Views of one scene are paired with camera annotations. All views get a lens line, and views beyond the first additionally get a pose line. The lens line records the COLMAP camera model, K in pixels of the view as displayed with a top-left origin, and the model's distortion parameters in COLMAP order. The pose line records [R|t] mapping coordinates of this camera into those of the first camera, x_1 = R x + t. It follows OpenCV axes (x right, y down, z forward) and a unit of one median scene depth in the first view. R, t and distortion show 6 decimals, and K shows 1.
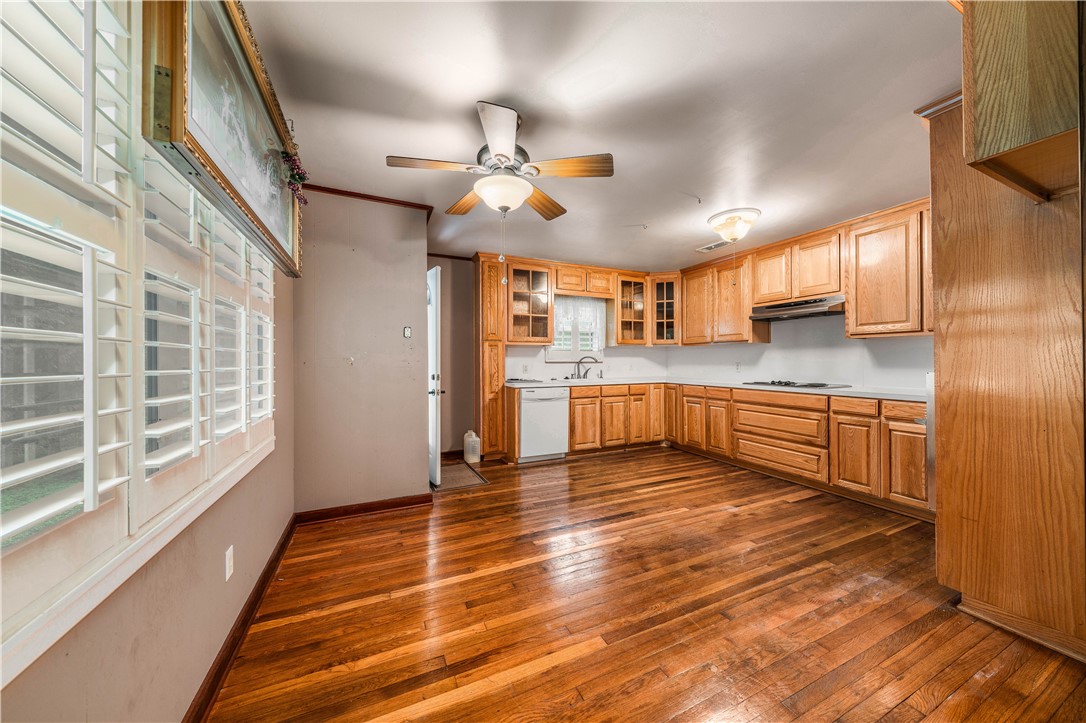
lens RADIAL K [[368.5, 0, 543.9], [0, 368.5, 357.4], [0, 0, 1]] dist [-0.001325, -0.000039]
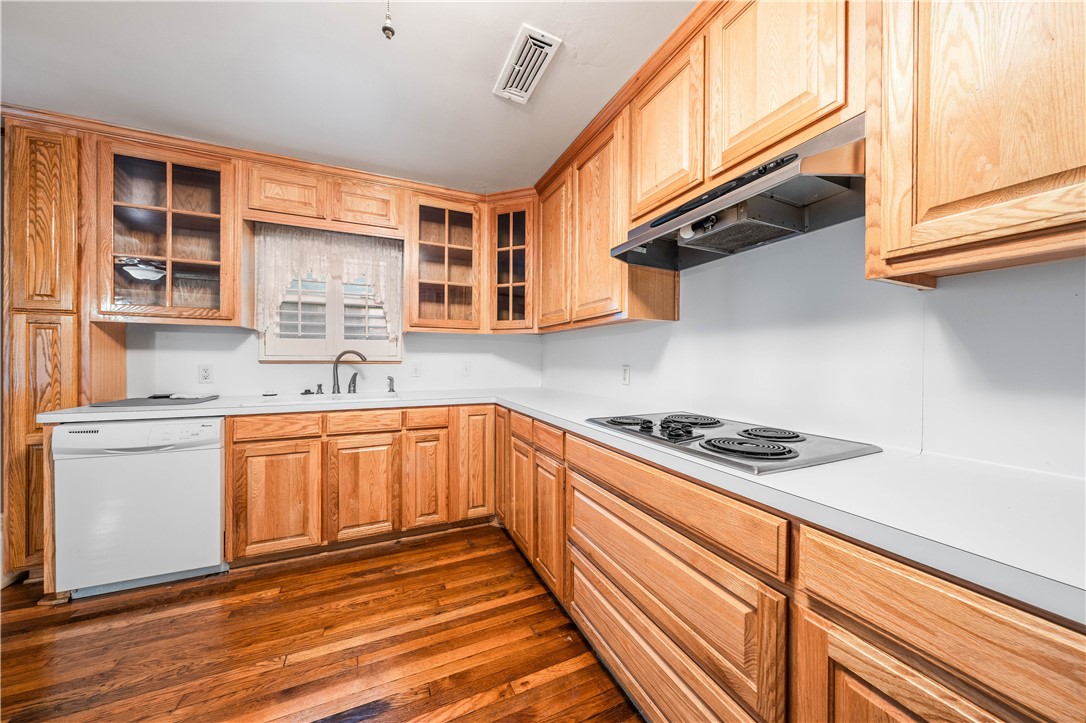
lens RADIAL K [[362.2, 0, 543.0], [0, 362.2, 361.5], [0, 0, 1]] dist [-0.000815, -0.000019]
pose [[0.999947, 0.007781, -0.006774, 0.479084], [-0.007680, 0.999860, 0.014839, 0.003366], [0.006888, -0.014786, 0.999867, 0.600053]]
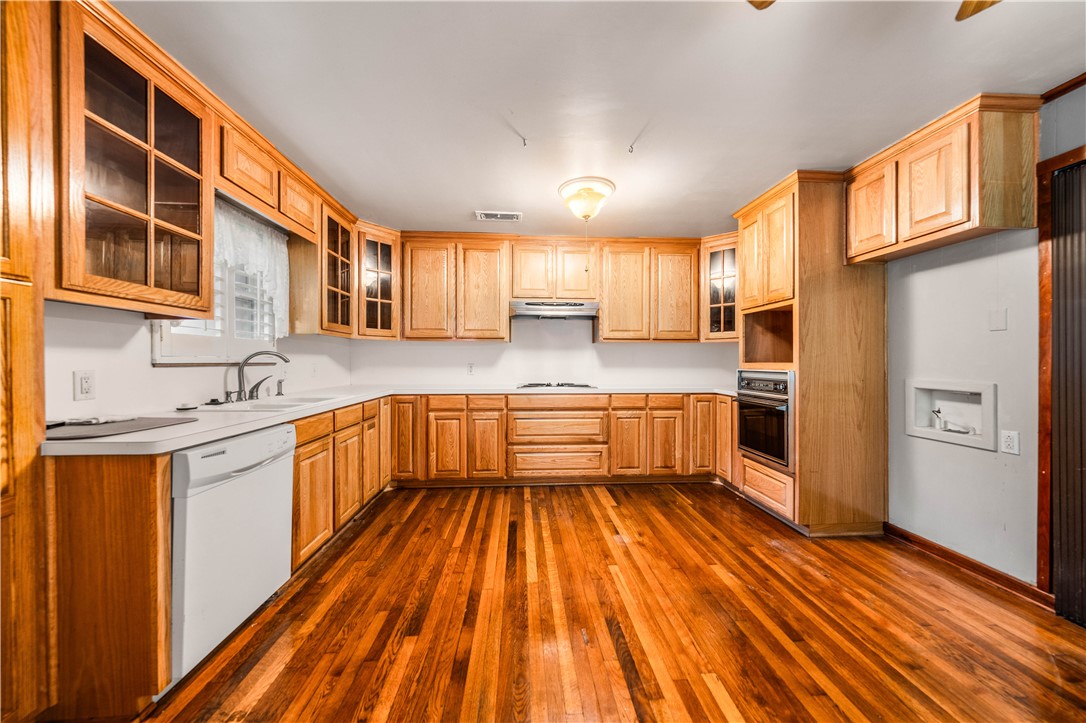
lens RADIAL K [[372.2, 0, 546.0], [0, 372.2, 360.9], [0, 0, 1]] dist [-0.000453, -0.000024]
pose [[0.352145, 0.003395, 0.935939, -0.241722], [-0.011015, 0.999939, 0.000517, 0.006404], [-0.935881, -0.010491, 0.352161, 0.609423]]
